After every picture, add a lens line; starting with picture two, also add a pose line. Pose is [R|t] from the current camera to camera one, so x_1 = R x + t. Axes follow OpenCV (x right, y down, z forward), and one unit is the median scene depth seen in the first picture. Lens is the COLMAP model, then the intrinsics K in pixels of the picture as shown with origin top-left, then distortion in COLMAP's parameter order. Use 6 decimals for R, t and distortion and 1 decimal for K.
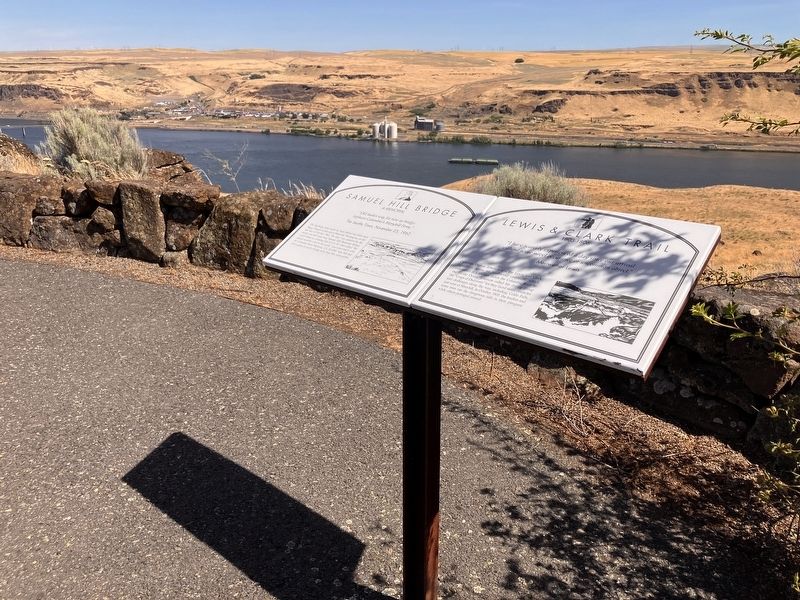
lens RADIAL K [[665.6, 0, 400.5], [0, 665.6, 296.7], [0, 0, 1]] dist [0.021336, -0.012004]
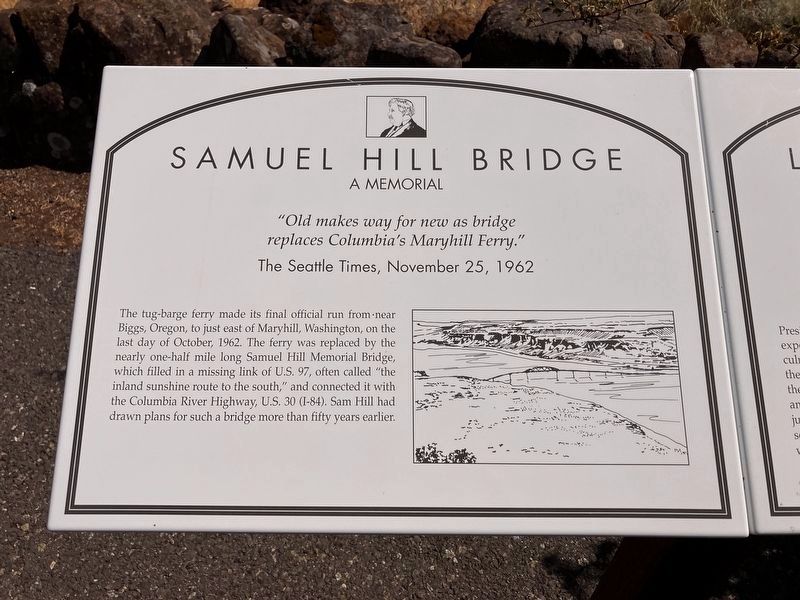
lens RADIAL K [[665.6, 0, 396.1], [0, 665.6, 301.4], [0, 0, 1]] dist [0.021336, -0.012004]
pose [[0.756338, -0.469333, 0.455718, -0.245135], [0.203428, 0.830824, 0.518024, -0.332213], [-0.621747, -0.299095, 0.723859, 1.012575]]
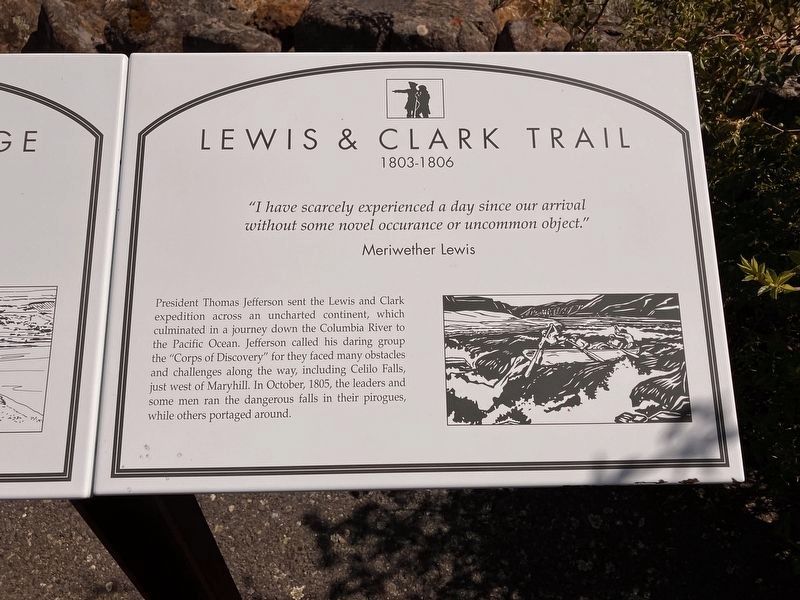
lens RADIAL K [[665.6, 0, 400.4], [0, 665.6, 296.3], [0, 0, 1]] dist [0.021336, -0.012004]
pose [[0.736145, -0.485327, 0.471751, 0.021024], [0.200246, 0.821977, 0.533157, -0.260536], [-0.646524, -0.298014, 0.702278, 0.758785]]
